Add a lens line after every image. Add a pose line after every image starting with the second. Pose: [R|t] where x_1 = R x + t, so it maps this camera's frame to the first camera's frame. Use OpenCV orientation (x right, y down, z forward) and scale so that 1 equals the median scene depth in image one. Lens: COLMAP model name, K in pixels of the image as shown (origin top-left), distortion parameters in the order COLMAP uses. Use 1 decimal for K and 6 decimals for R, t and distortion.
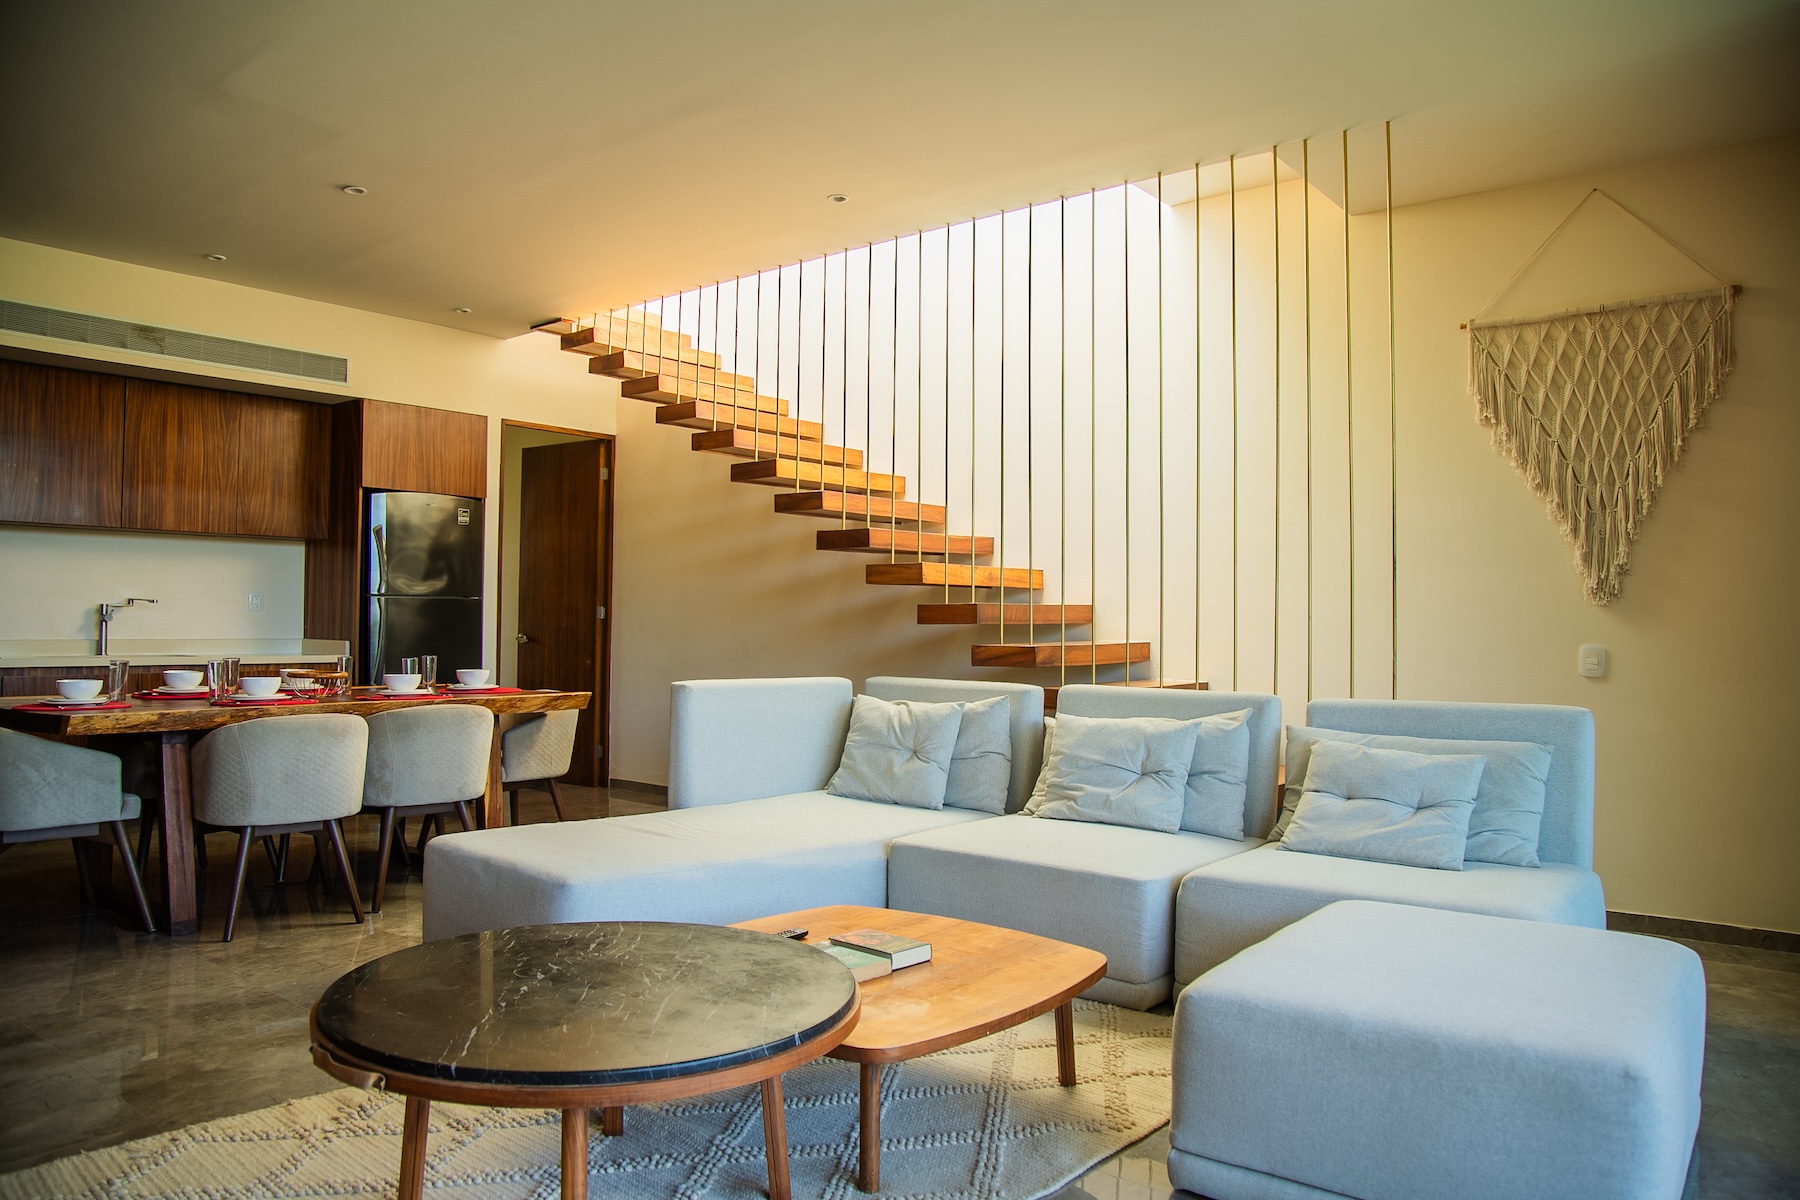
lens RADIAL K [[1273.9, 0, 901.8], [0, 1273.9, 593.2], [0, 0, 1]] dist [-0.104999, 0.058909]
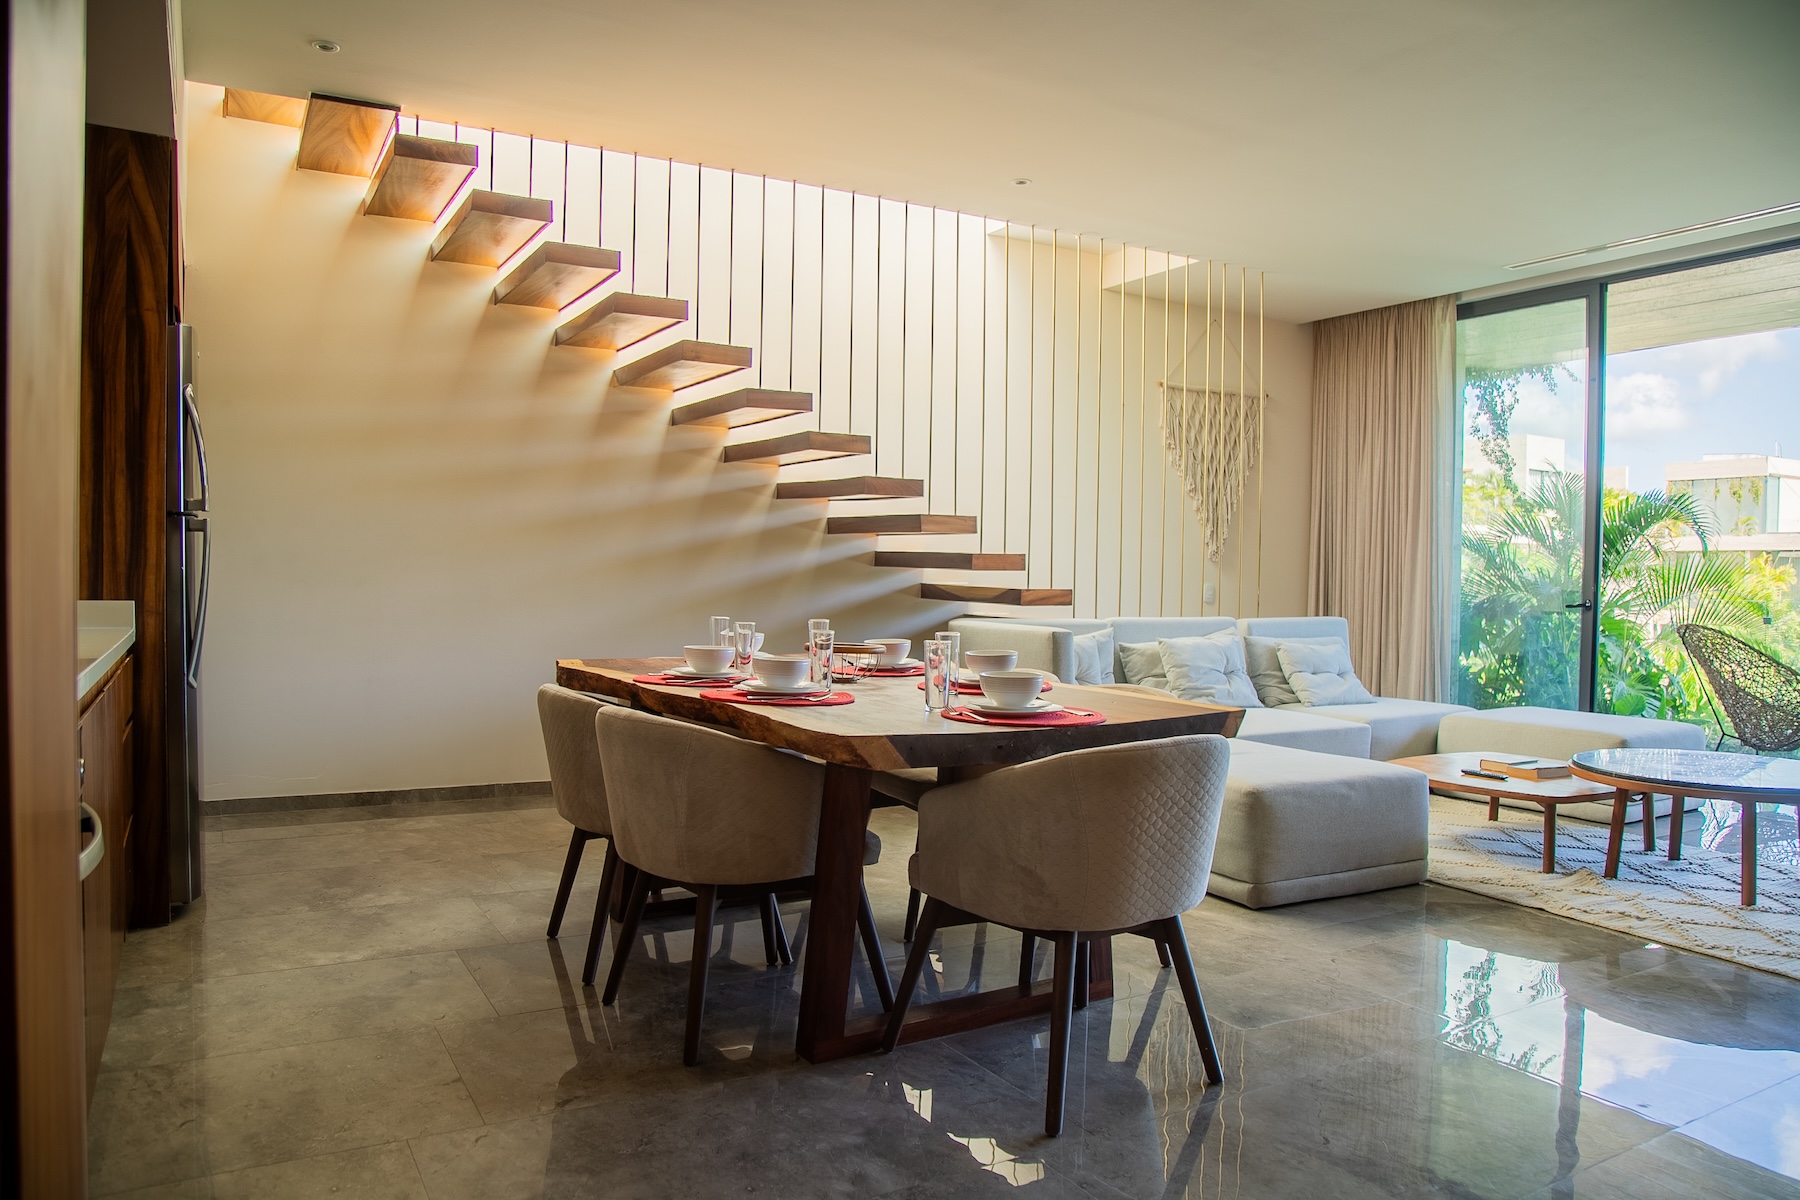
lens RADIAL K [[1273.9, 0, 909.6], [0, 1273.9, 607.1], [0, 0, 1]] dist [-0.104999, 0.058909]
pose [[0.297442, -0.021485, 0.954498, -1.338029], [-0.028459, 0.999103, 0.031358, 0.026404], [-0.954316, -0.036491, 0.296564, 0.900711]]
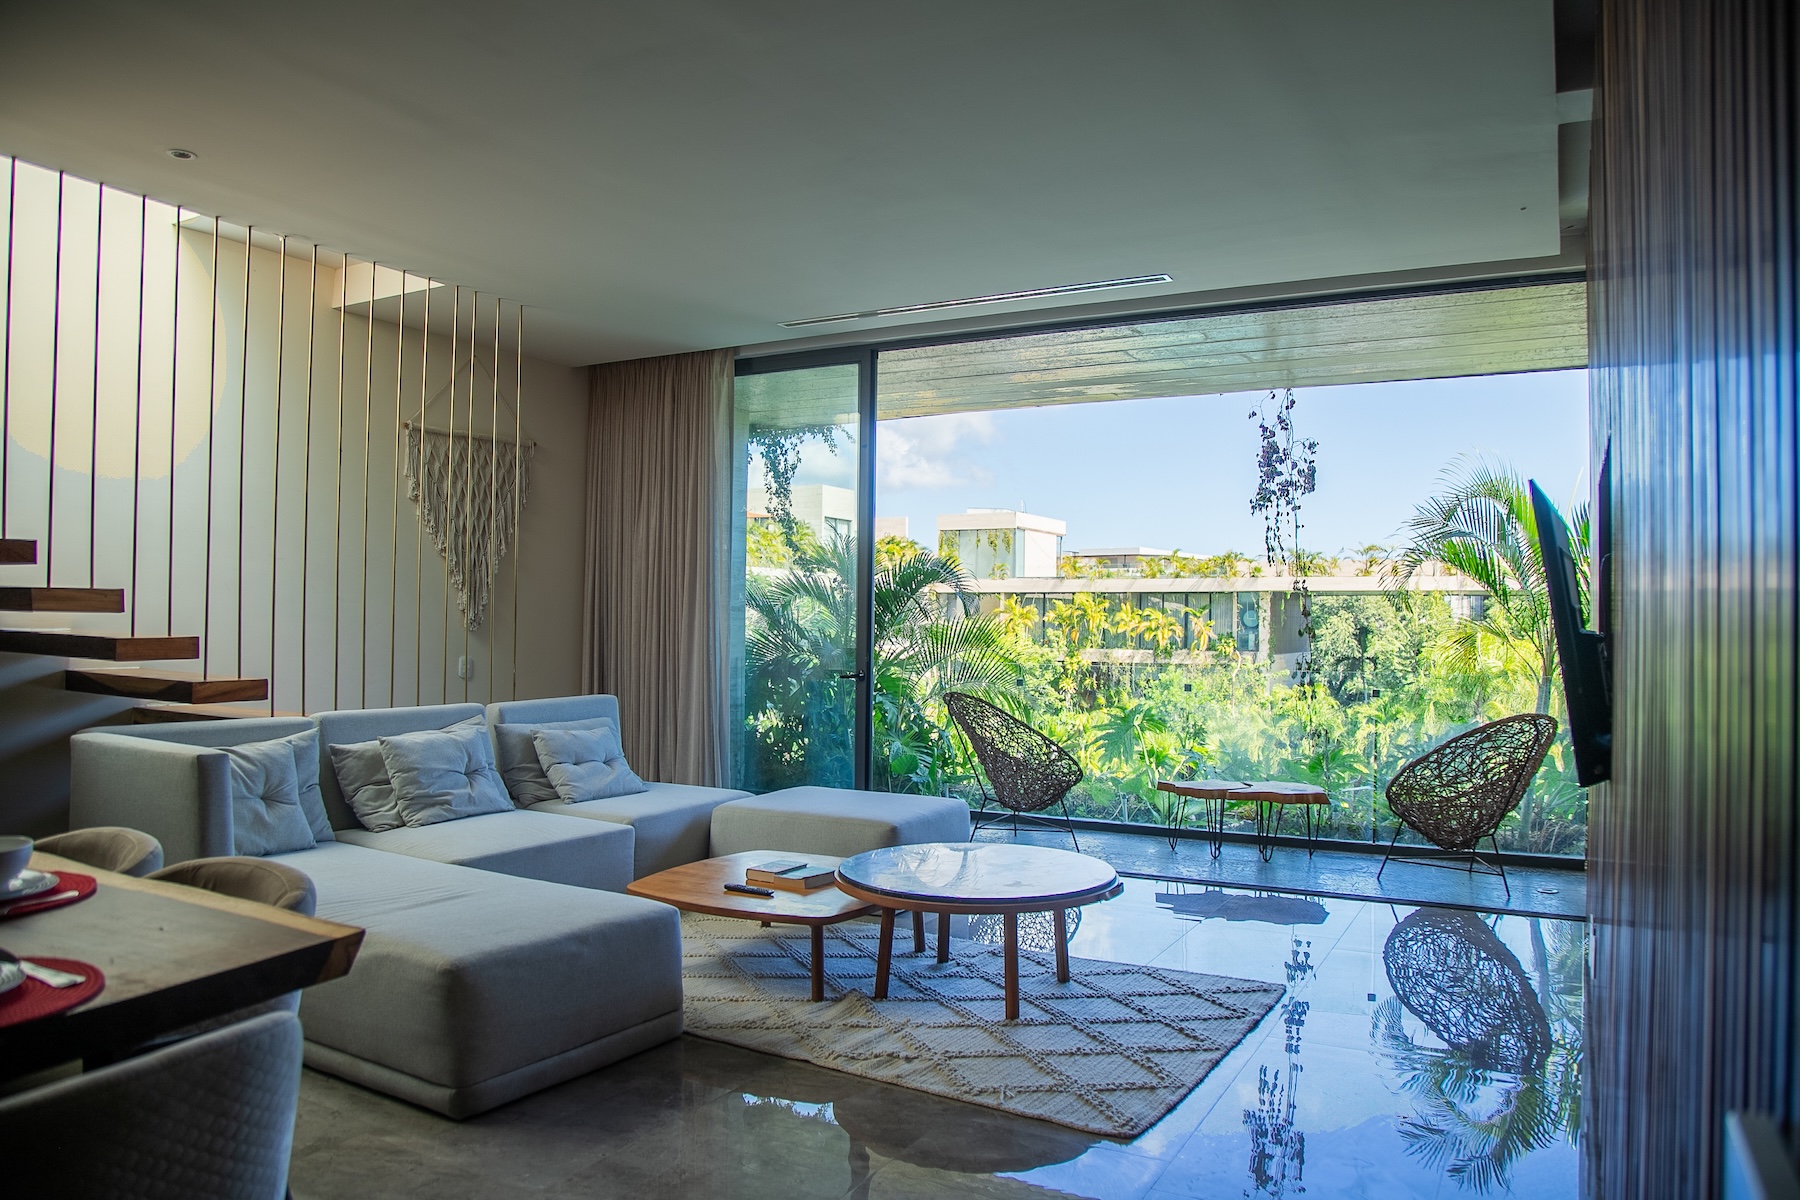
lens RADIAL K [[1273.9, 0, 908.8], [0, 1273.9, 604.5], [0, 0, 1]] dist [-0.104999, 0.058909]
pose [[-0.221658, 0.008937, 0.975083, -1.123990], [-0.025825, 0.999553, -0.015032, -0.019616], [-0.974782, -0.028513, -0.221329, 0.838422]]
